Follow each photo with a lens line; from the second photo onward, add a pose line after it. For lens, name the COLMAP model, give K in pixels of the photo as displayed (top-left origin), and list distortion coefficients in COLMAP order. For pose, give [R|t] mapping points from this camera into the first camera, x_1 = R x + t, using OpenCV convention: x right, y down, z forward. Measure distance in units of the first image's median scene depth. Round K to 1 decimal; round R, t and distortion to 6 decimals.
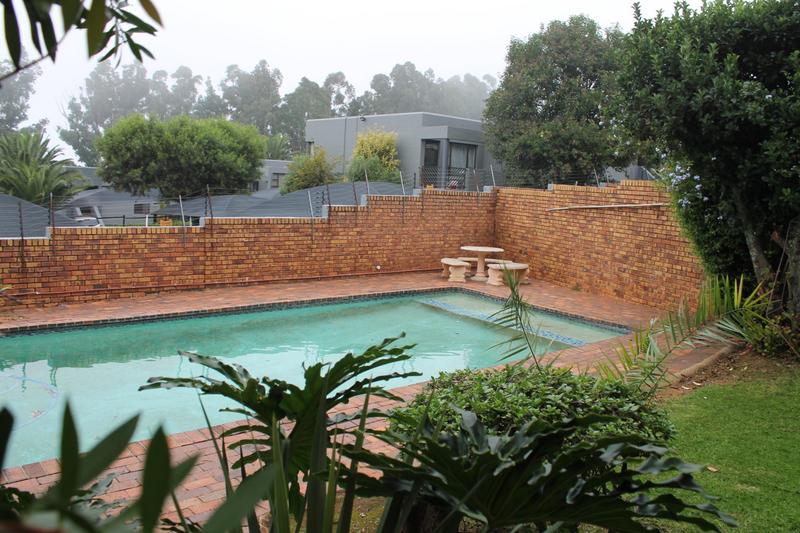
lens RADIAL K [[678.7, 0, 405.7], [0, 678.7, 266.2], [0, 0, 1]] dist [-0.163807, 0.149067]
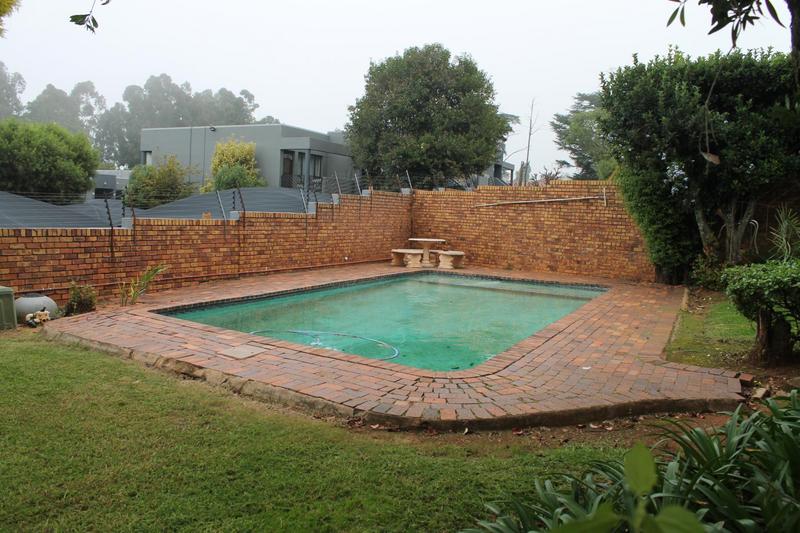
lens RADIAL K [[678.7, 0, 405.7], [0, 678.7, 266.2], [0, 0, 1]] dist [-0.163807, 0.149067]
pose [[0.921570, -0.040154, 0.386131, -0.423686], [0.049594, 0.998664, -0.014512, 0.039859], [-0.385032, 0.032524, 0.922330, -0.083912]]
